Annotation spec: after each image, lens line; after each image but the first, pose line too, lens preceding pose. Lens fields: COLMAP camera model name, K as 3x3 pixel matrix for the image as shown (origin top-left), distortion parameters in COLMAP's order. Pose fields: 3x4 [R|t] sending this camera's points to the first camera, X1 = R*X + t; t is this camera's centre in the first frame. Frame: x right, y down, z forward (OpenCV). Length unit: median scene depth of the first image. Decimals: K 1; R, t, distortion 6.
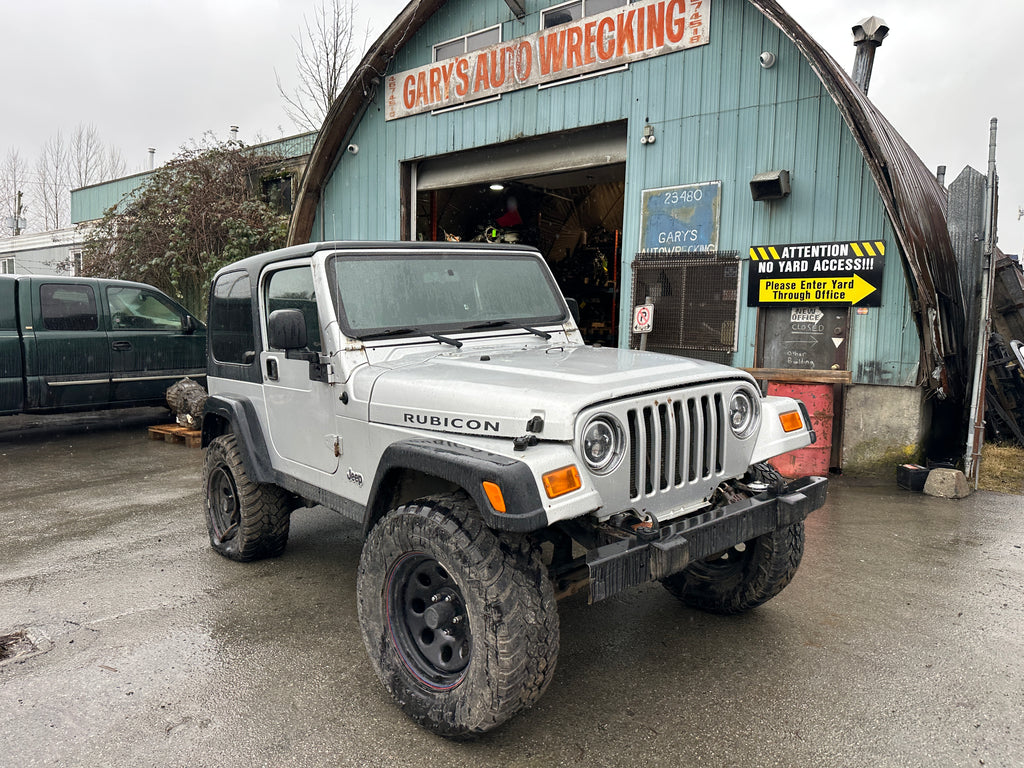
lens RADIAL K [[717.6, 0, 511.1], [0, 717.6, 383.2], [0, 0, 1]] dist [0.110287, -0.203425]
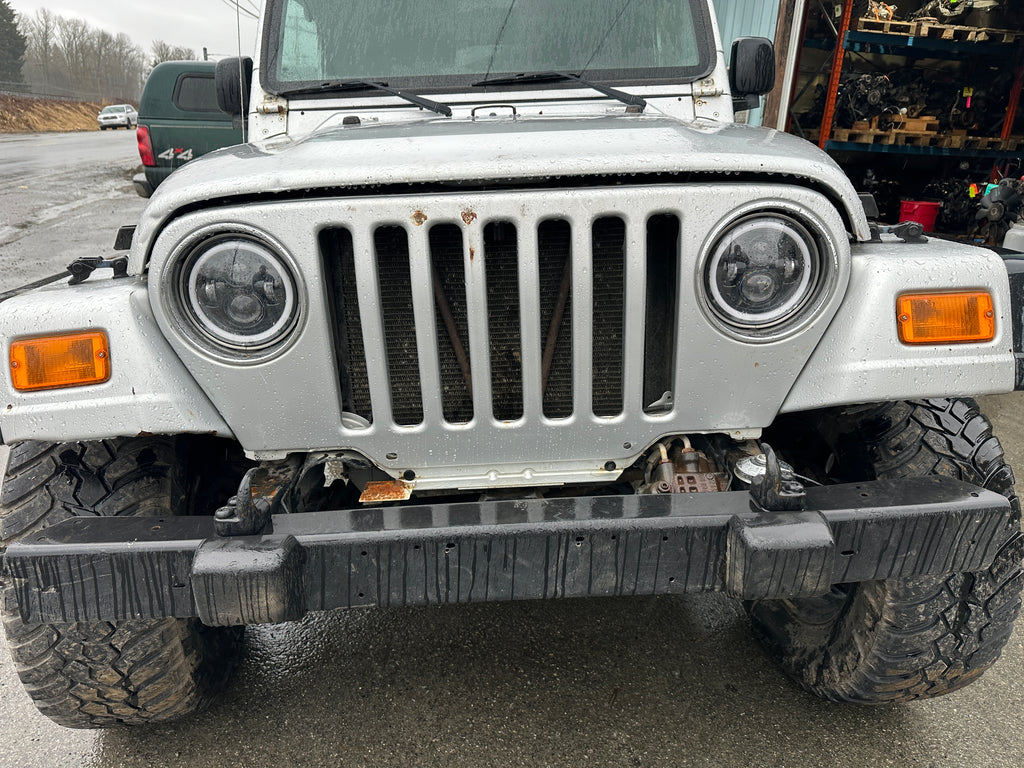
lens RADIAL K [[725.1, 0, 516.7], [0, 725.1, 383.3], [0, 0, 1]] dist [0.020777, -0.030196]
pose [[0.803684, 0.205327, -0.558509, 0.186121], [-0.071162, 0.965011, 0.252370, 0.004087], [0.590786, -0.163081, 0.790175, 0.263637]]
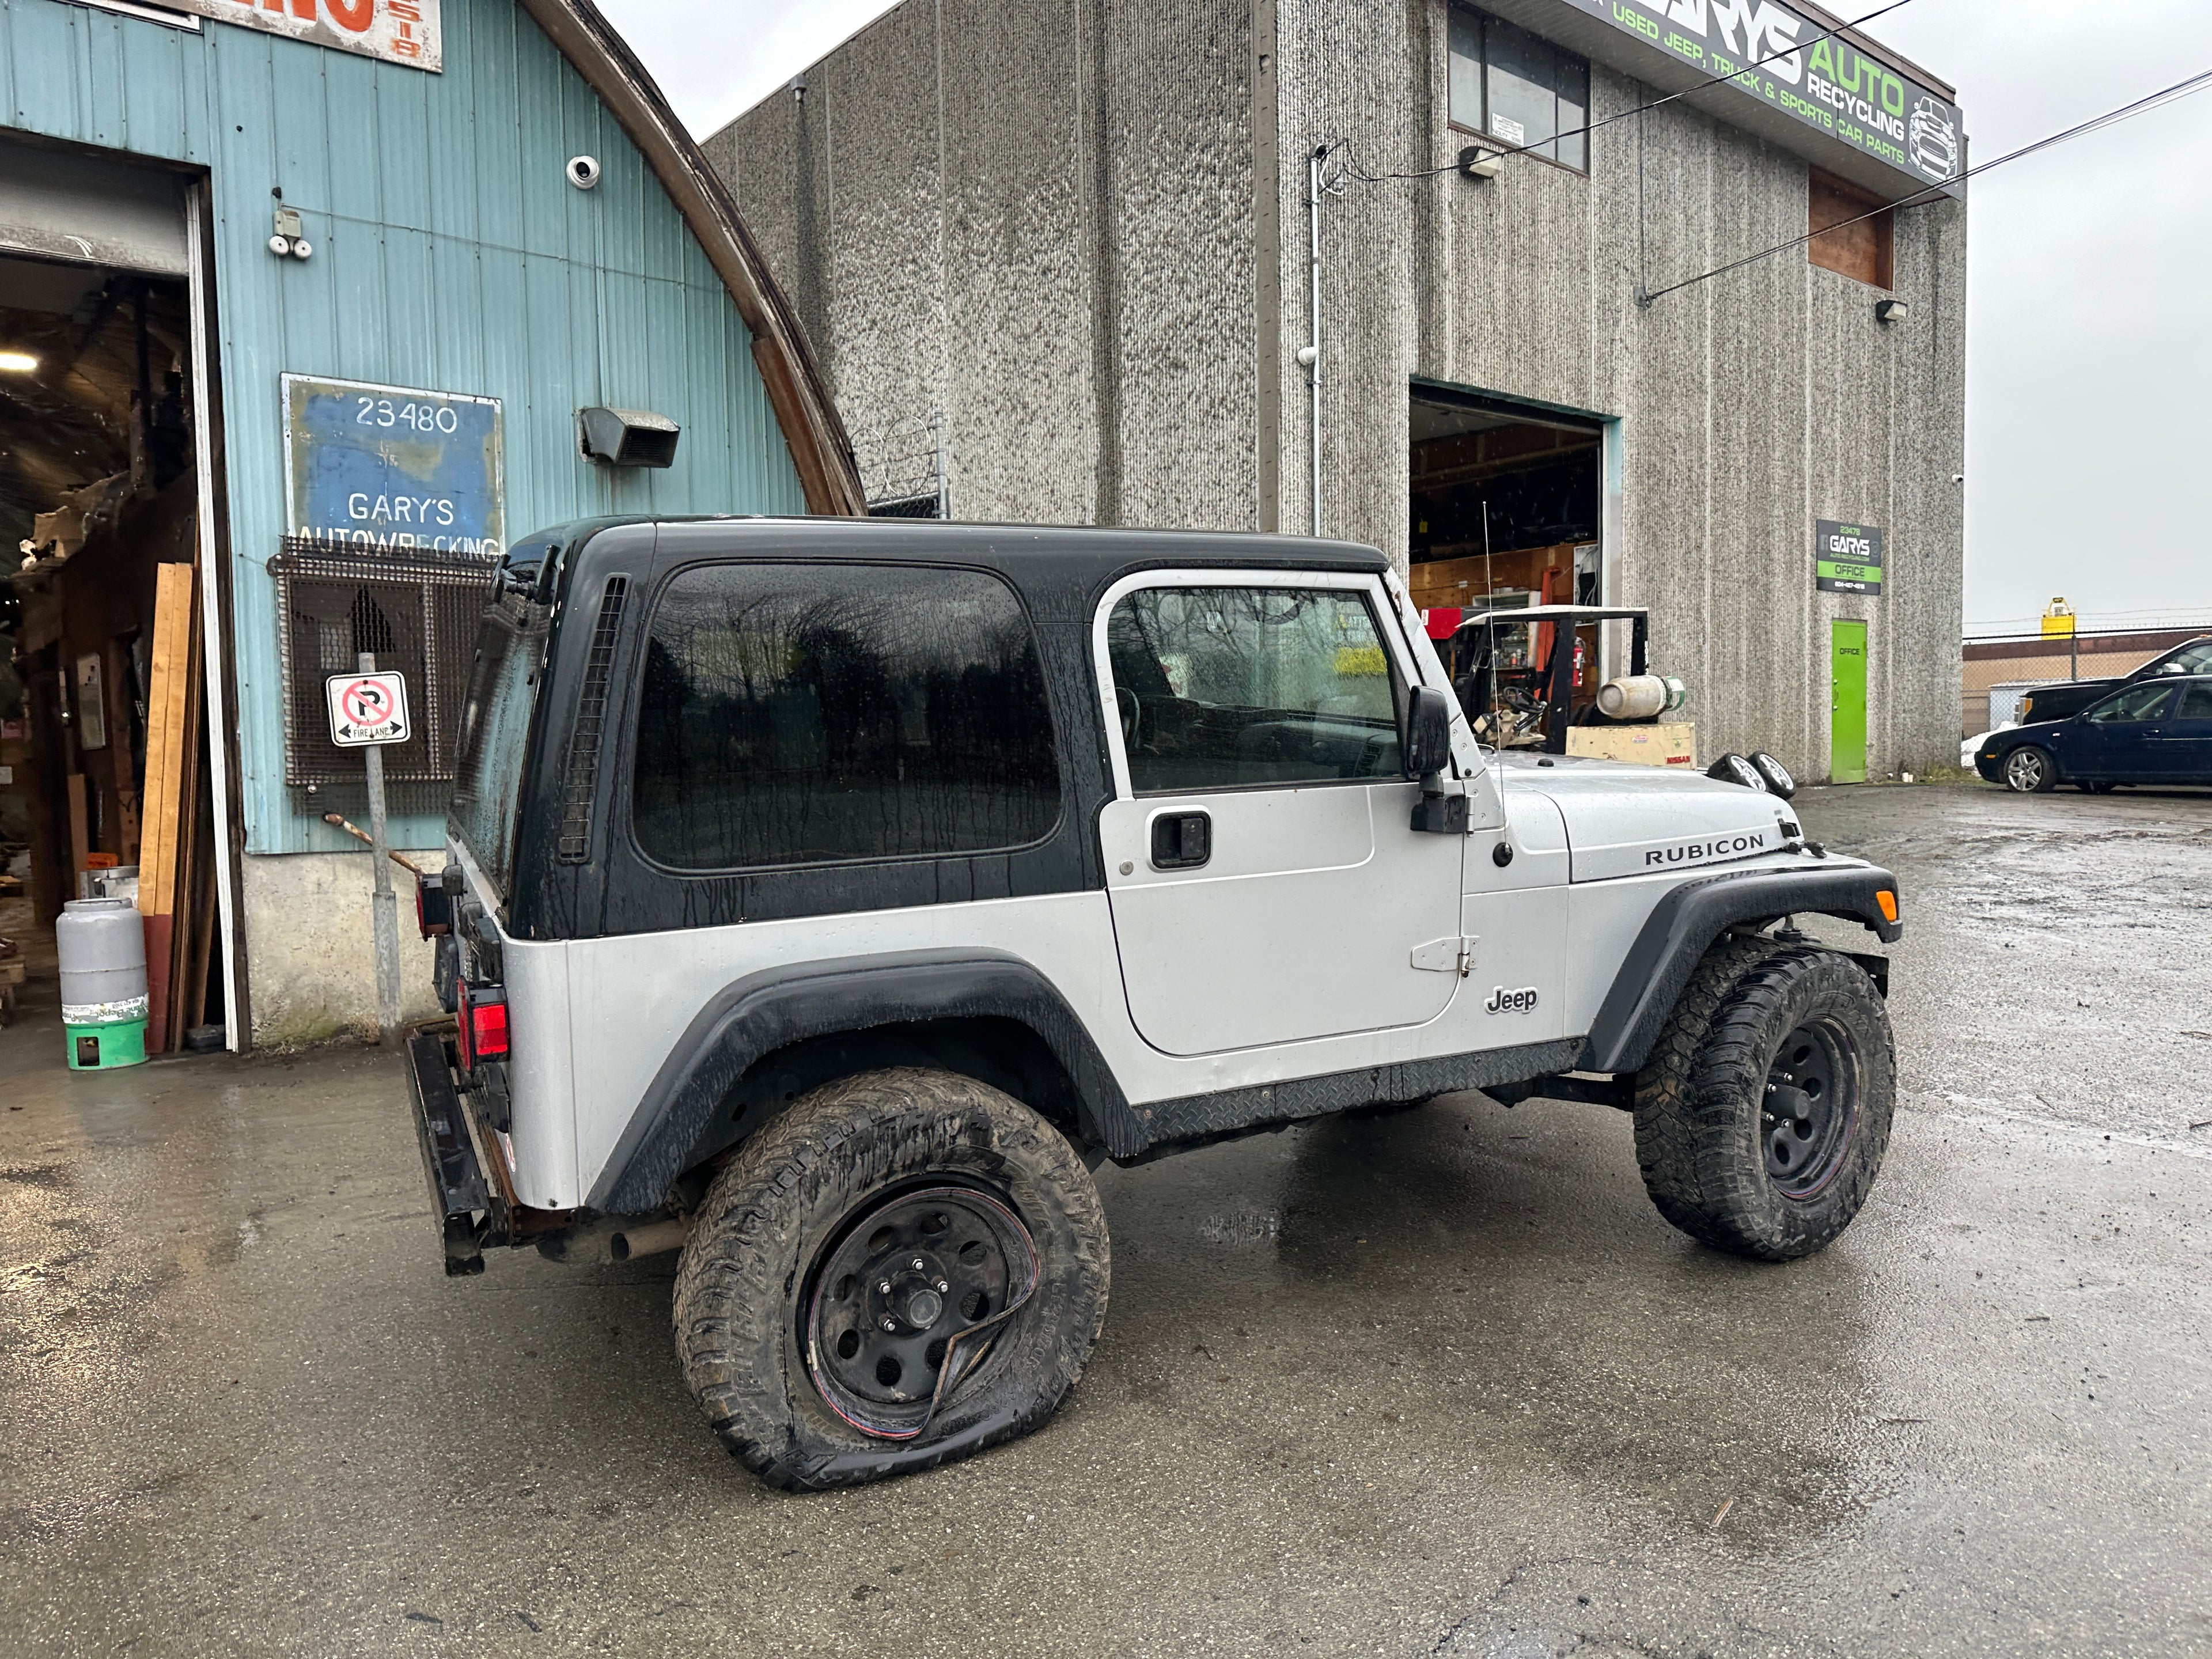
lens RADIAL K [[1552.0, 0, 1117.8], [0, 1552.0, 853.2], [0, 0, 1]] dist [0.063621, -0.091948]
pose [[0.192626, -0.100977, 0.976063, -0.642628], [0.099083, 0.991609, 0.083031, -0.047342], [-0.976257, 0.080717, 0.201015, 0.485646]]
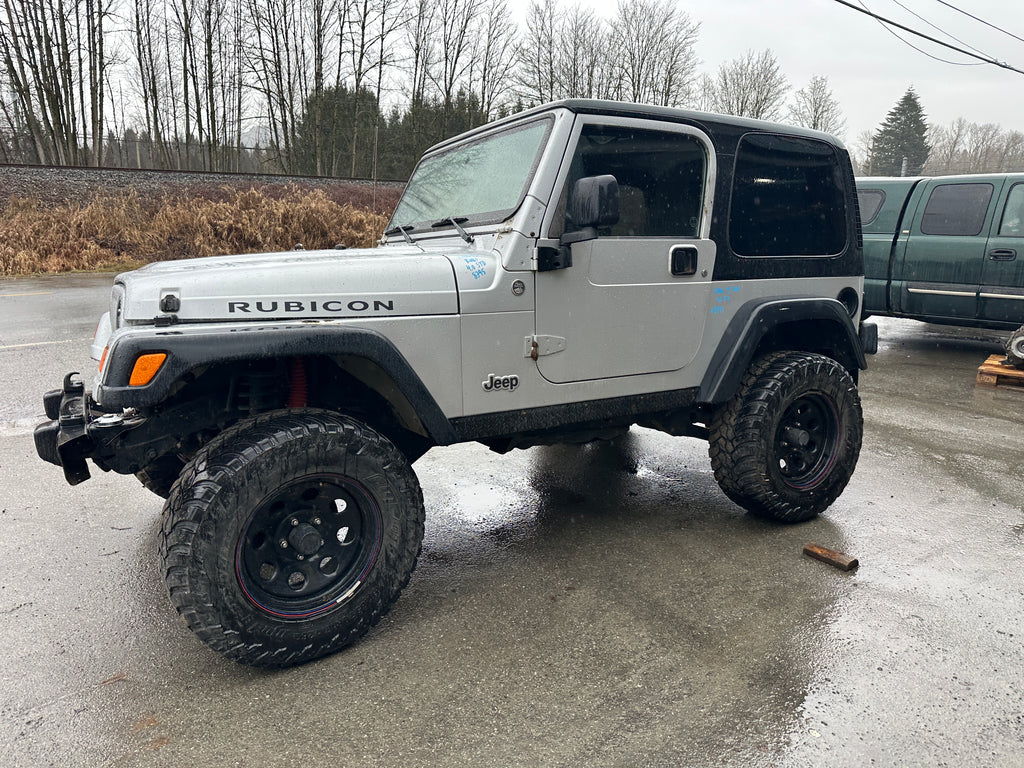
lens RADIAL K [[724.3, 0, 519.0], [0, 724.3, 393.1], [0, 0, 1]] dist [0.030892, -0.037141]
pose [[-0.133764, 0.222862, -0.965629, 0.448235], [-0.094212, 0.967113, 0.236255, -0.052487], [0.986525, 0.122576, -0.108369, 0.651650]]
